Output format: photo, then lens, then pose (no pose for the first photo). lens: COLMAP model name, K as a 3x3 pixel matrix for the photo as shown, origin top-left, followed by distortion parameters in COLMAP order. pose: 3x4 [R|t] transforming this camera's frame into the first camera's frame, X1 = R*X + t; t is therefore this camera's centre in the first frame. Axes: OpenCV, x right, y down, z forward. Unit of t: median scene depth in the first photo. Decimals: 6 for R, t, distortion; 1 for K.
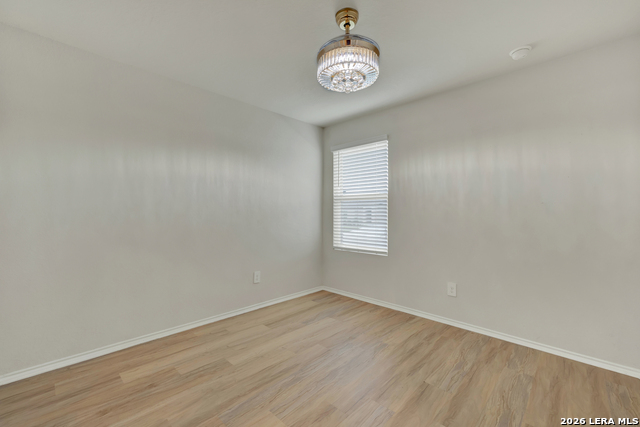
lens RADIAL K [[268.6, 0, 319.8], [0, 268.6, 213.3], [0, 0, 1]] dist [-0.012117, 0.002589]
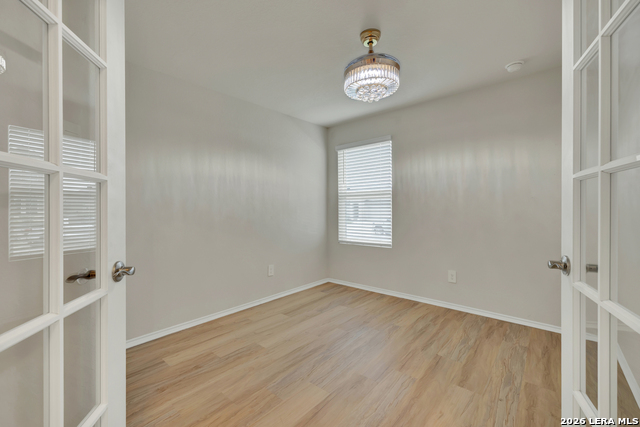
lens RADIAL K [[268.6, 0, 320.6], [0, 268.6, 212.2], [0, 0, 1]] dist [-0.012117, 0.002589]
pose [[0.998663, -0.012320, 0.050207, -0.127585], [0.011775, 0.999869, 0.011142, -0.001151], [-0.050337, -0.010535, 0.998677, -0.094339]]
